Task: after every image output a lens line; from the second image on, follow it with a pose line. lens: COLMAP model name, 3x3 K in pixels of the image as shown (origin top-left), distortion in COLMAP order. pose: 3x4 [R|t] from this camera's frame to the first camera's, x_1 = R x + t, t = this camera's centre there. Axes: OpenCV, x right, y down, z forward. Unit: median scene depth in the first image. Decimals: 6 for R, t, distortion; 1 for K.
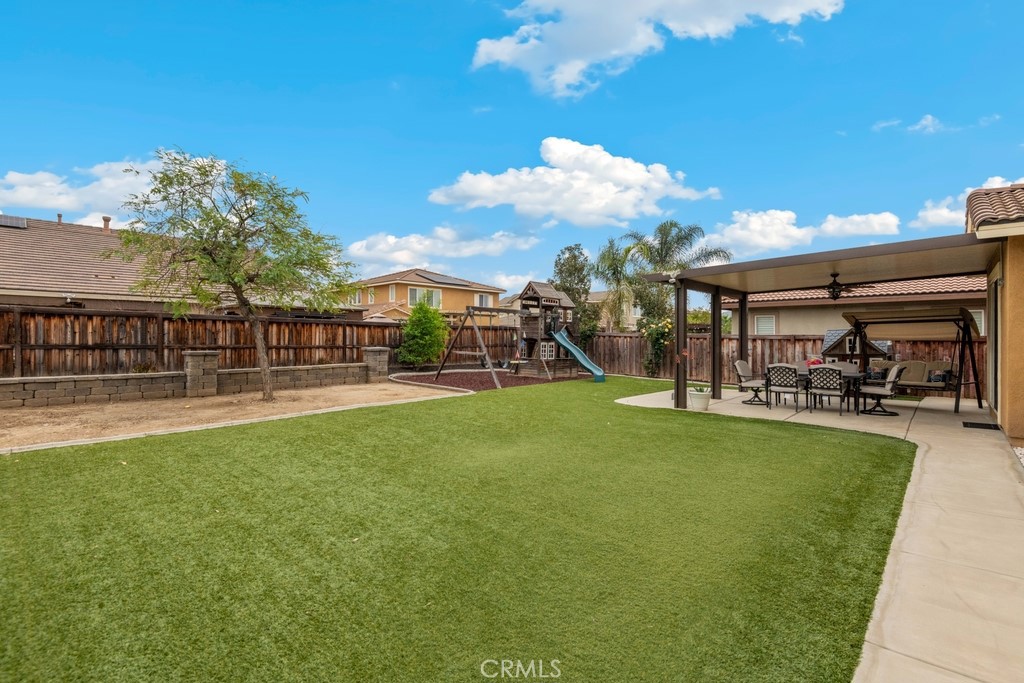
lens RADIAL K [[468.6, 0, 515.1], [0, 468.6, 339.0], [0, 0, 1]] dist [-0.002058, -0.000375]
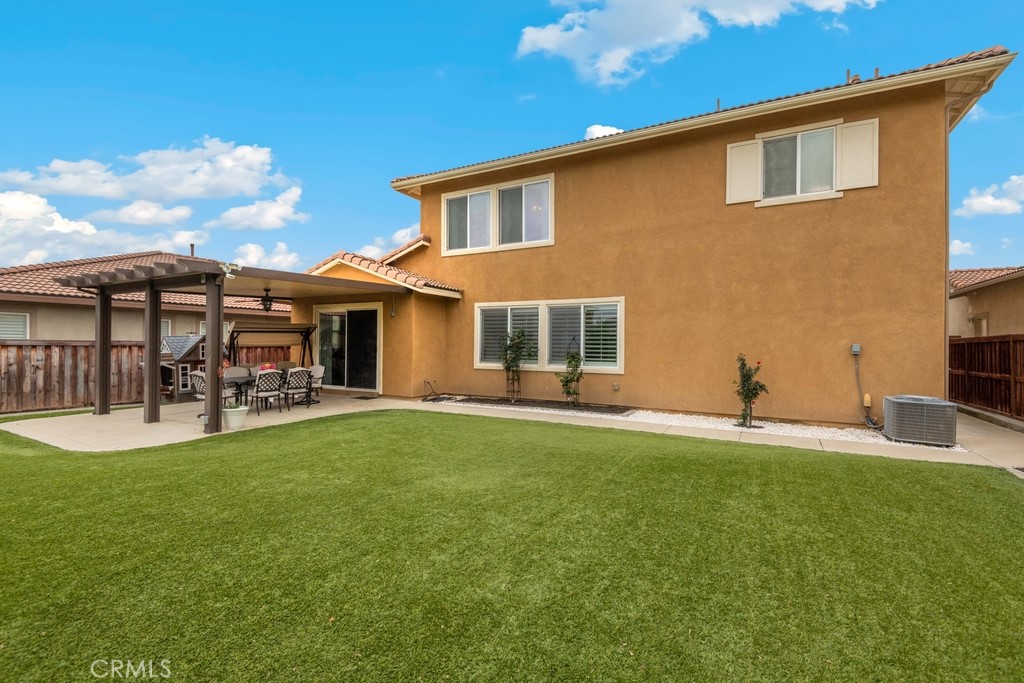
lens RADIAL K [[468.6, 0, 507.1], [0, 468.6, 342.2], [0, 0, 1]] dist [-0.002058, -0.000375]
pose [[-0.263690, -0.002983, 0.964603, -0.479844], [-0.001780, 0.999995, 0.002606, -0.010846], [-0.964606, -0.001029, -0.263694, 0.615468]]
